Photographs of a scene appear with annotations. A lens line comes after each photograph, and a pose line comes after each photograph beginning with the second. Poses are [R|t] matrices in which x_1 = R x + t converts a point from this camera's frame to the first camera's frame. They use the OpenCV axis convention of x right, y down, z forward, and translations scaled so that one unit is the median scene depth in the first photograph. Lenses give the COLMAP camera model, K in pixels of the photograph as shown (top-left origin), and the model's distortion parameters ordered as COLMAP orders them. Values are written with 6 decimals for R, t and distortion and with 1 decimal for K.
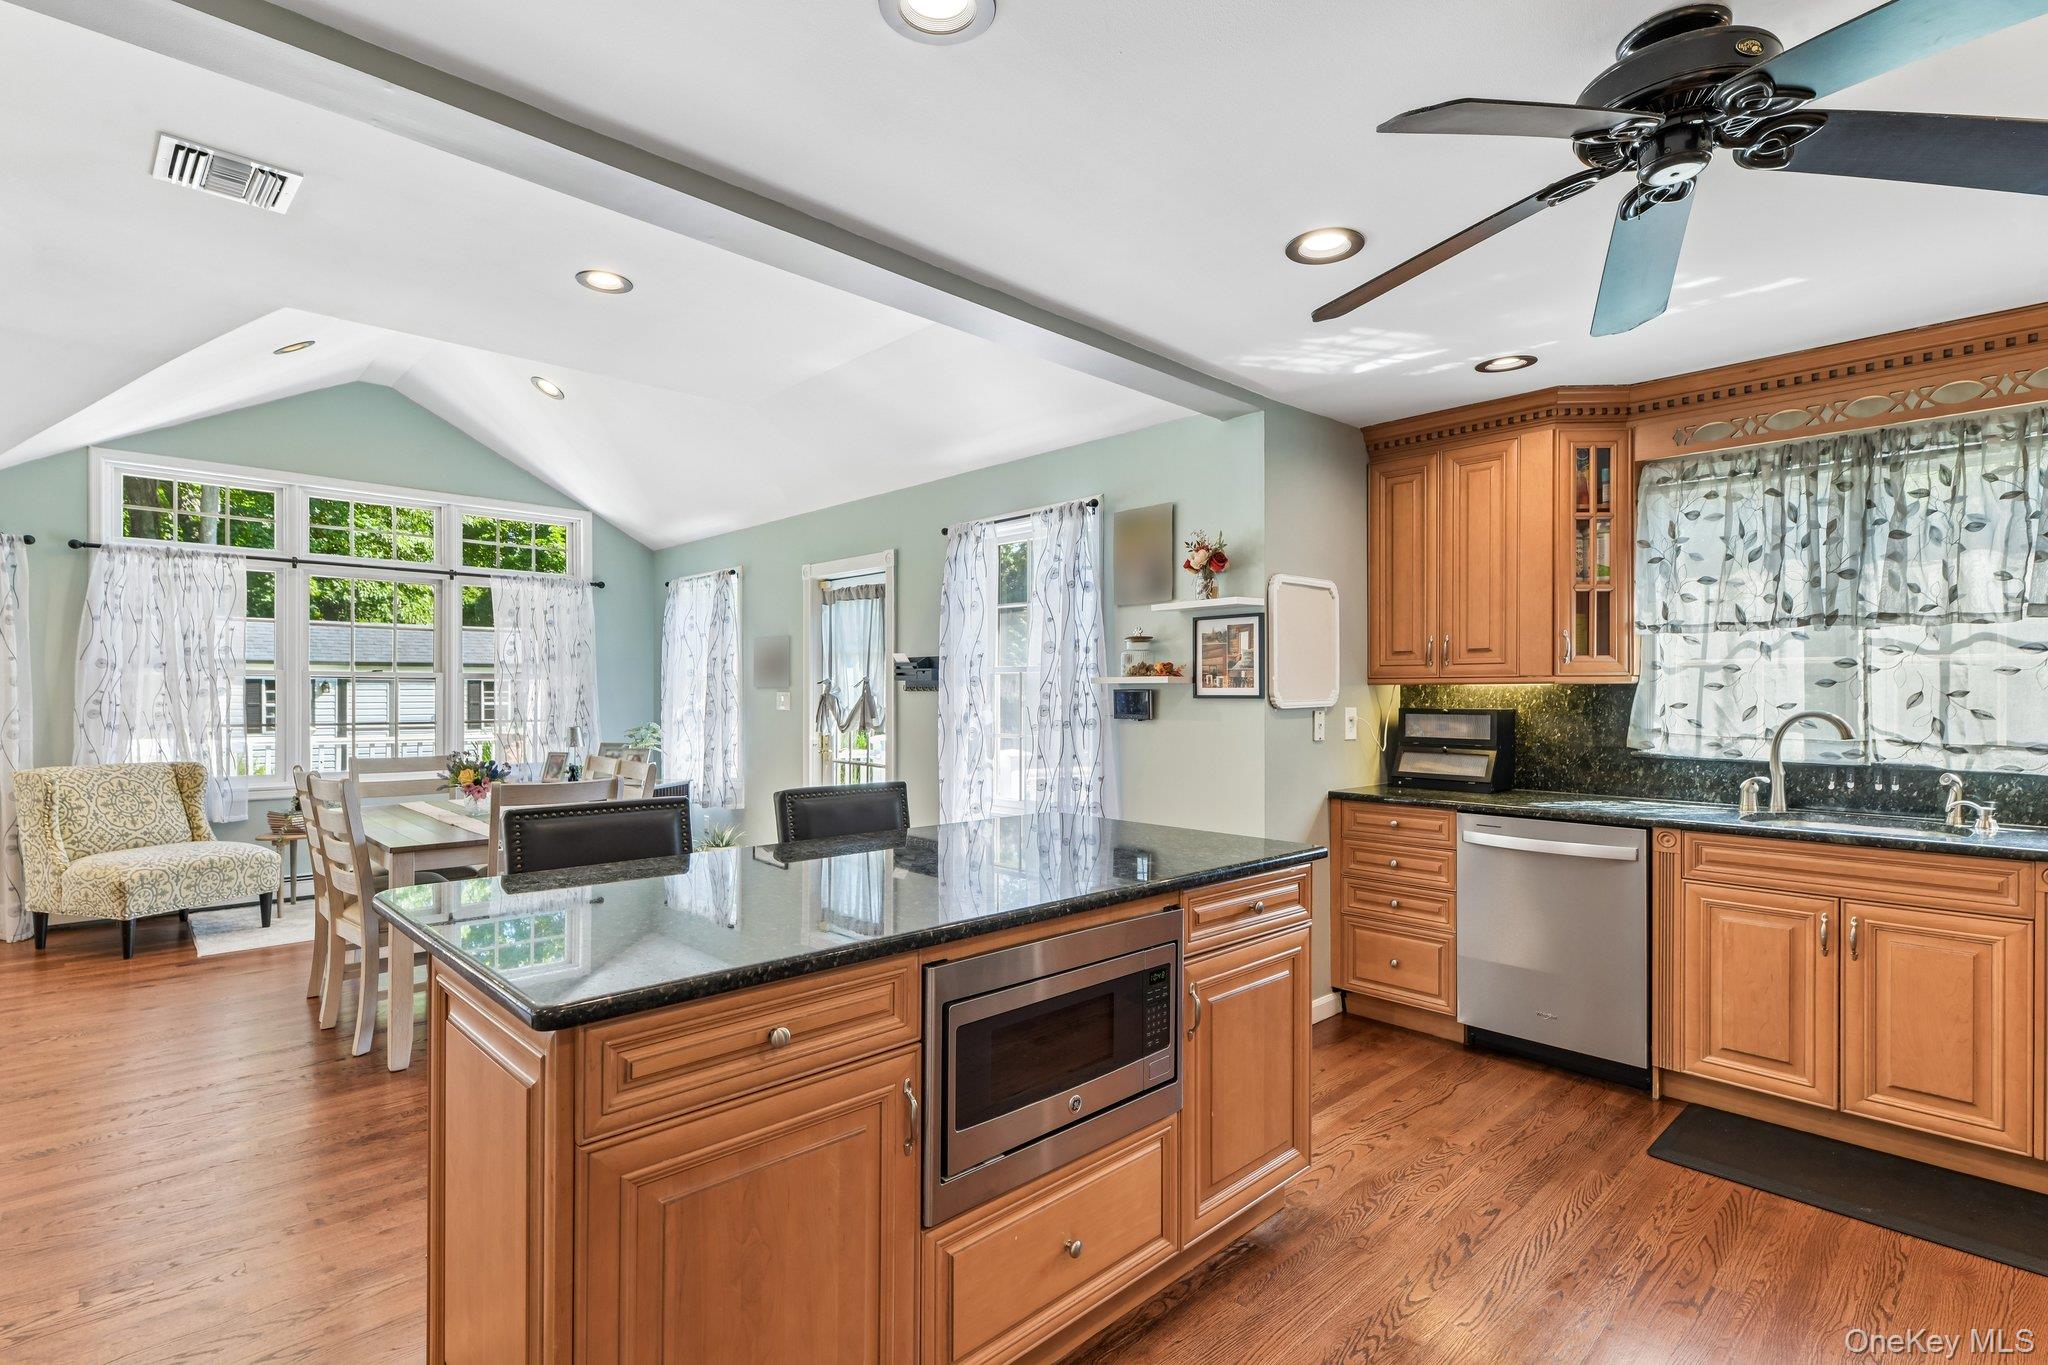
lens RADIAL K [[970.2, 0, 1031.6], [0, 970.2, 696.7], [0, 0, 1]] dist [0.013506, -0.001402]
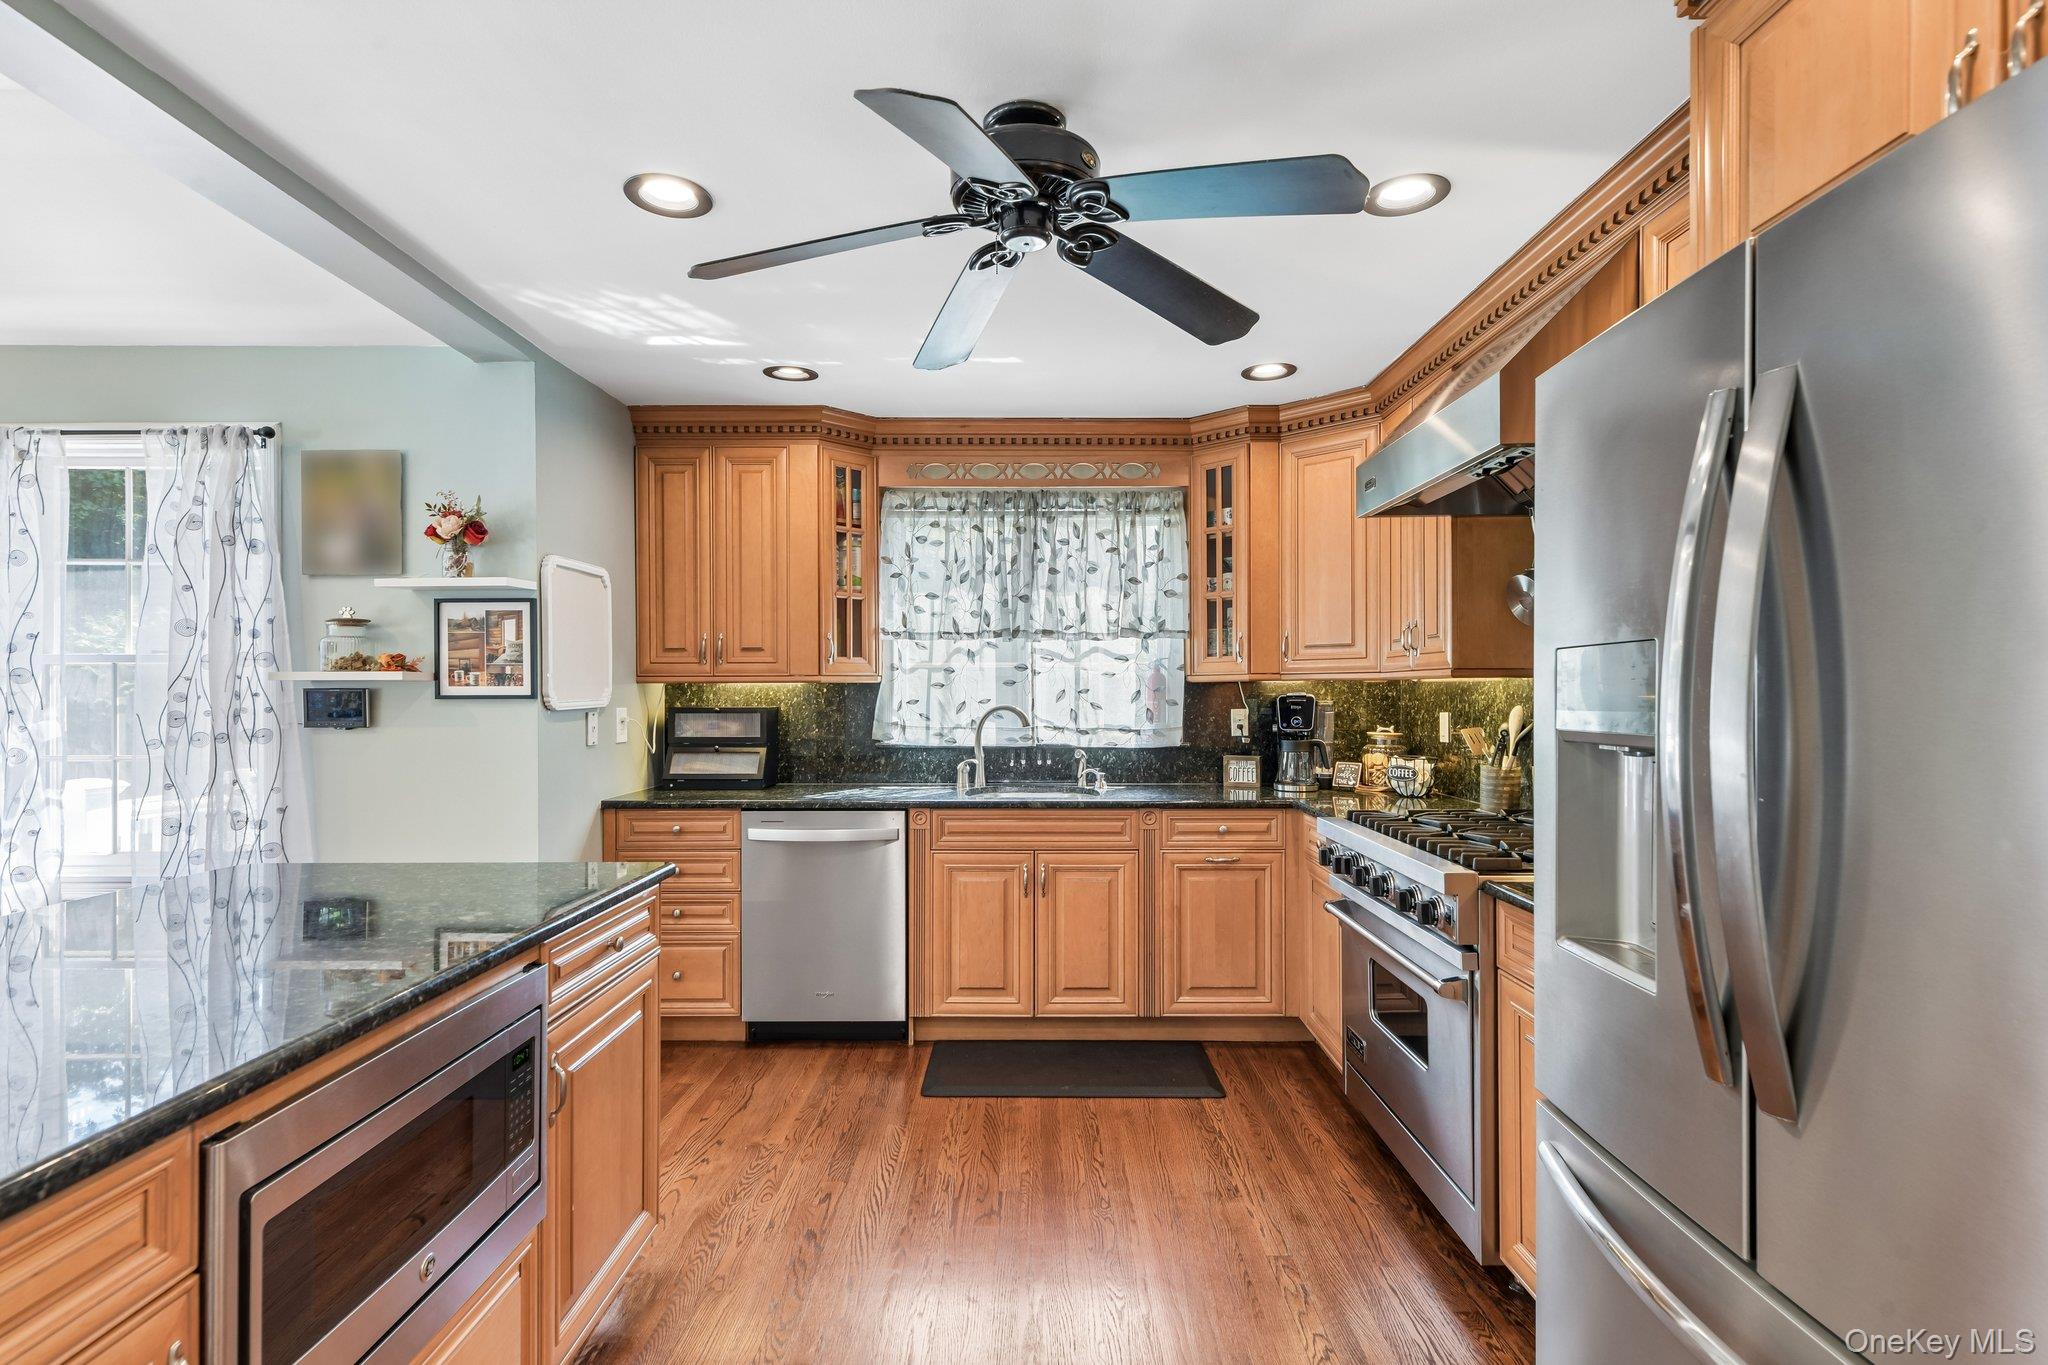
lens RADIAL K [[984.5, 0, 1018.7], [0, 984.5, 693.4], [0, 0, 1]] dist [0.018478, -0.005945]
pose [[0.698410, -0.004402, 0.715684, -0.079578], [0.005672, 0.999984, 0.000615, -0.000956], [-0.715675, 0.003630, 0.698424, 0.079917]]
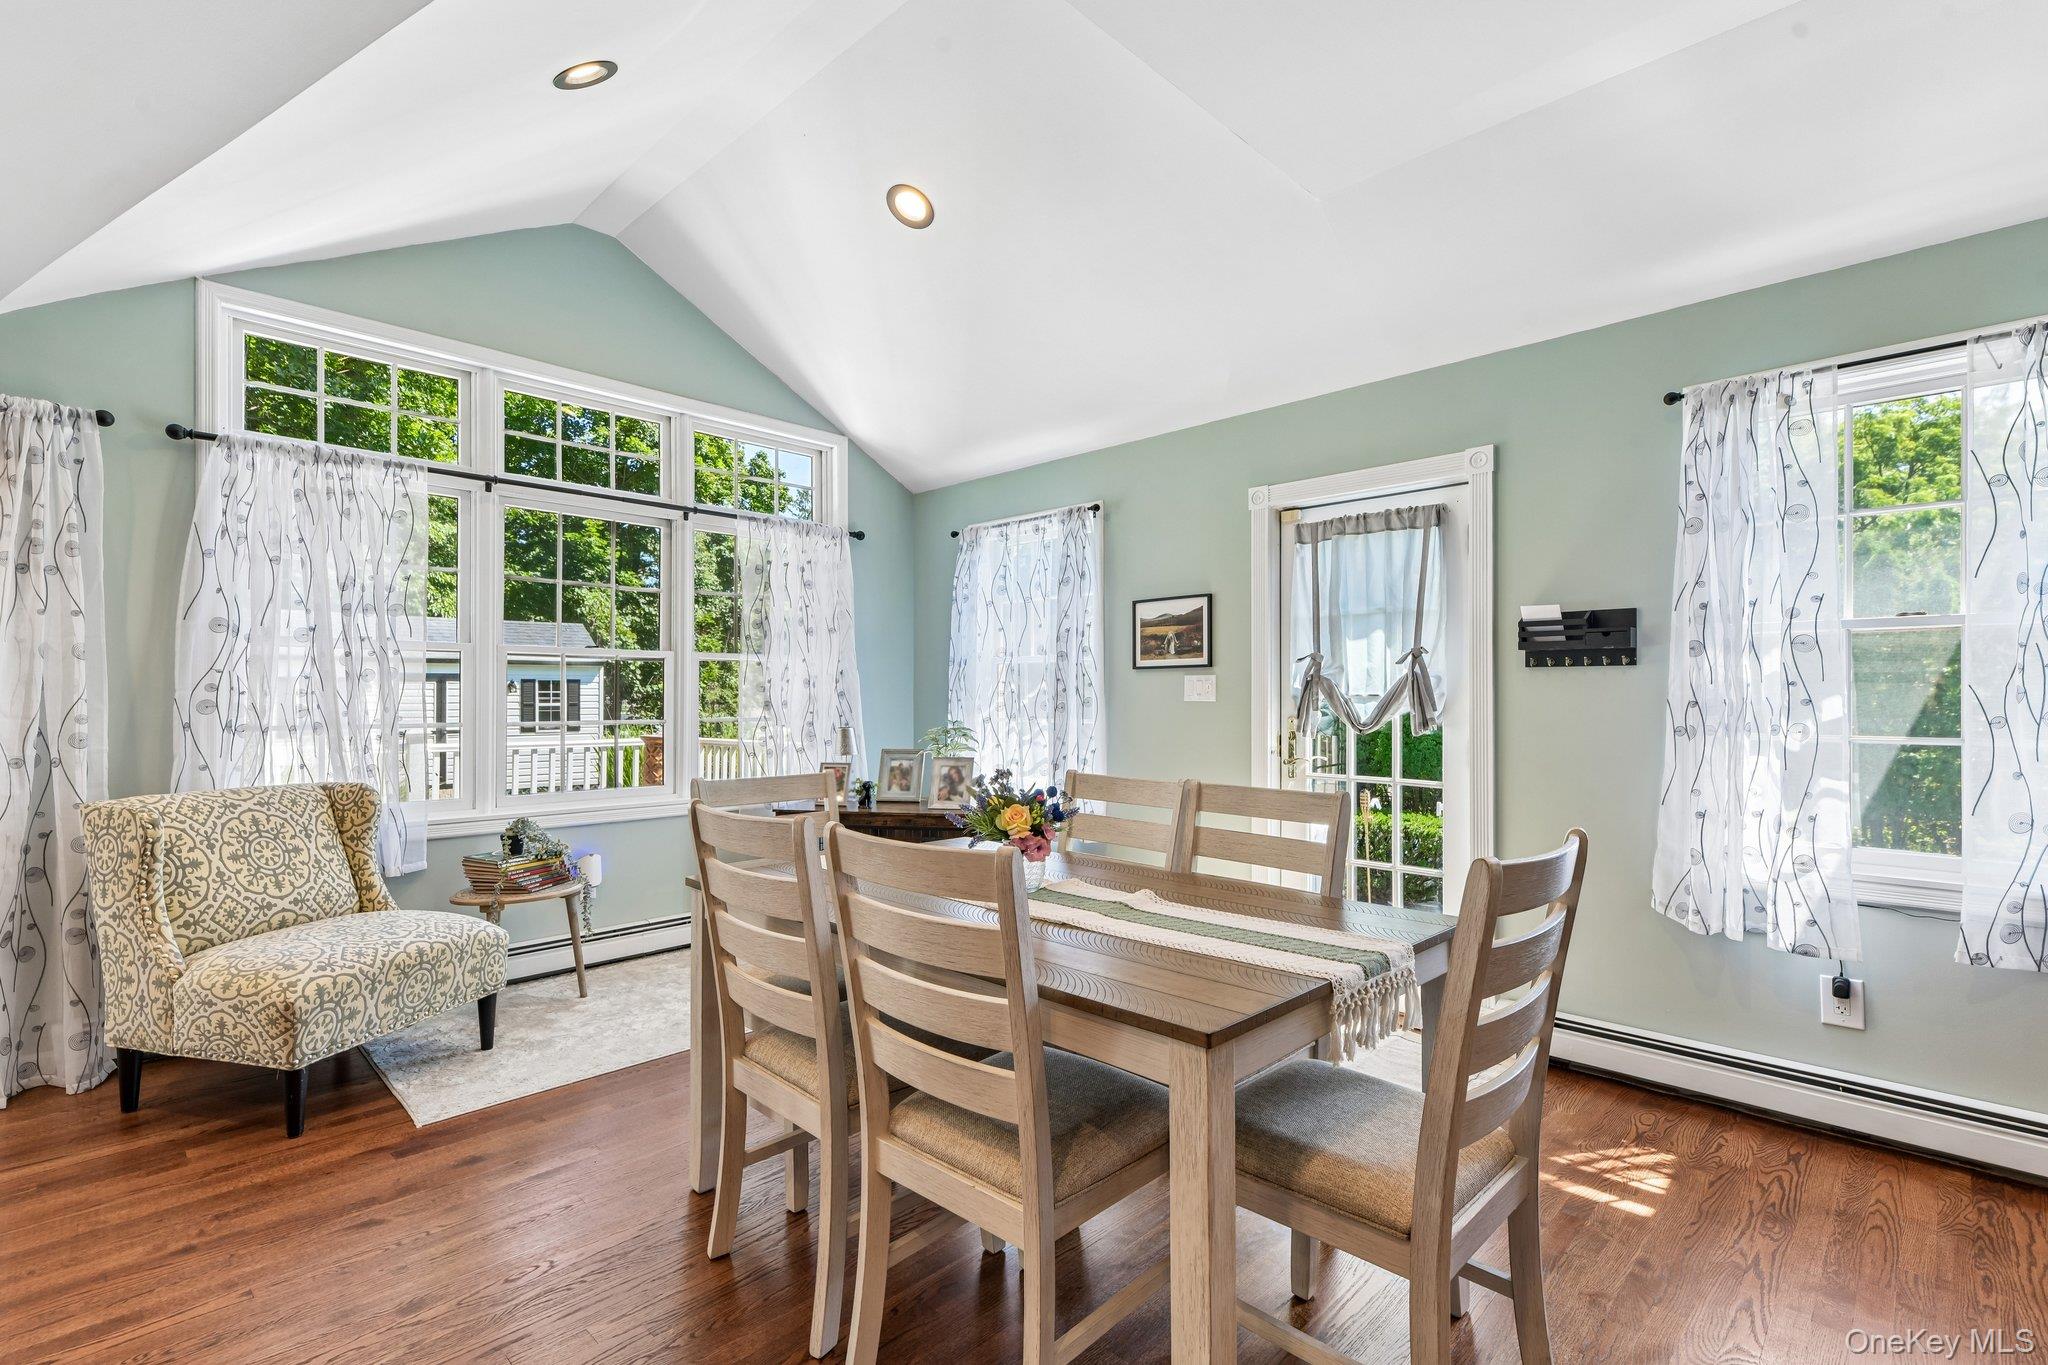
lens RADIAL K [[923.1, 0, 1028.6], [0, 923.1, 695.1], [0, 0, 1]] dist [0.007423, -0.000505]
pose [[0.999373, -0.001823, 0.035362, -0.621731], [0.002042, 0.999979, -0.006178, 0.020037], [-0.035350, 0.006246, 0.999355, 0.538425]]
